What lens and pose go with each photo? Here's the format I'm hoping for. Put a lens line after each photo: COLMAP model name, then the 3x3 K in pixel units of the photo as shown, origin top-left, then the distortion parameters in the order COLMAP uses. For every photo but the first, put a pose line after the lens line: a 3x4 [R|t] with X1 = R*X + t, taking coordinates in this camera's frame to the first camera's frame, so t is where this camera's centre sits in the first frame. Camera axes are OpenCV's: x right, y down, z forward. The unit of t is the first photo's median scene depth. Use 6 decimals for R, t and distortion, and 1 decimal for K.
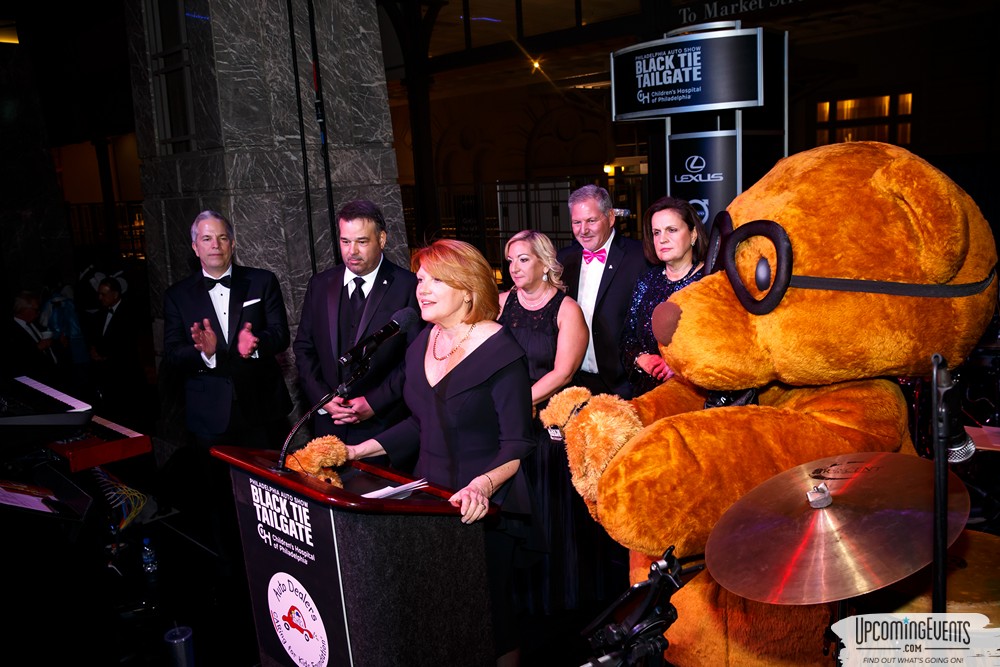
lens RADIAL K [[835.5, 0, 499.4], [0, 835.5, 330.7], [0, 0, 1]] dist [-0.026060, 0.008386]
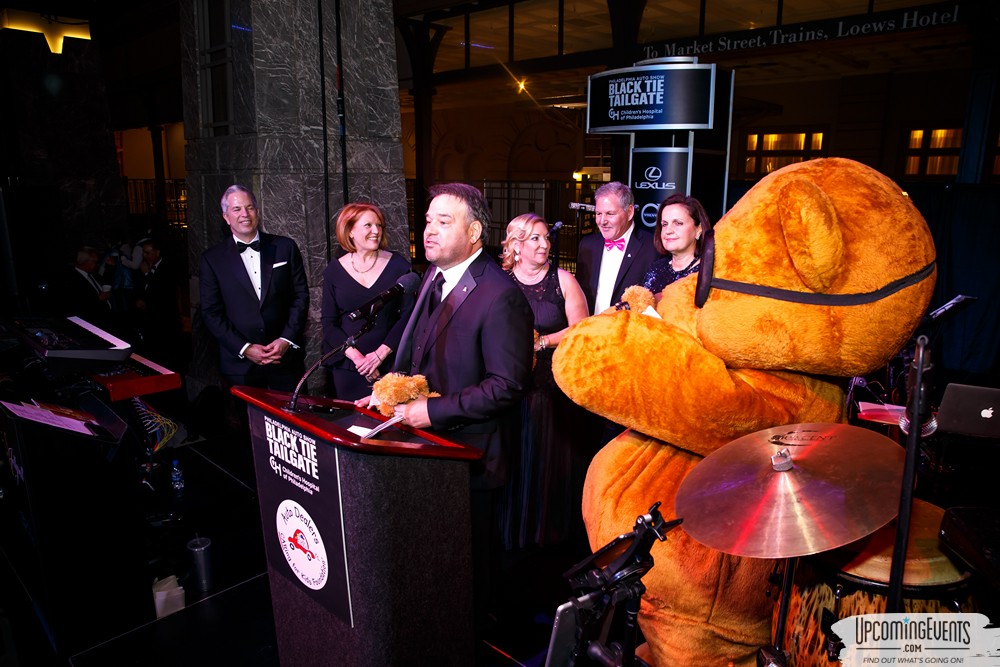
lens RADIAL K [[685.6, 0, 500.6], [0, 685.6, 331.5], [0, 0, 1]] dist [-0.085050, 0.053691]
pose [[0.997667, 0.057564, 0.036700, -0.007398], [-0.058907, 0.997591, 0.036635, 0.003676], [-0.034503, -0.038711, 0.998655, 0.026619]]
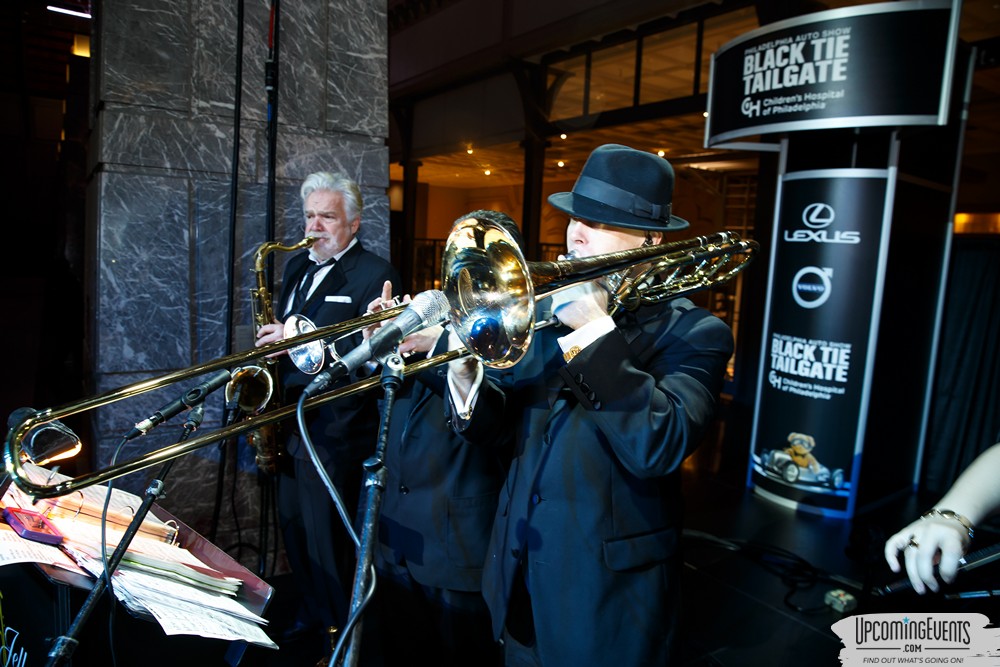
lens RADIAL K [[668.3, 0, 502.5], [0, 668.3, 334.6], [0, 0, 1]] dist [-0.090010, 0.061406]
pose [[0.975621, 0.131663, -0.175582, 0.104066], [-0.142018, 0.988713, -0.047723, -0.047649], [0.167317, 0.071495, 0.983307, 0.505683]]
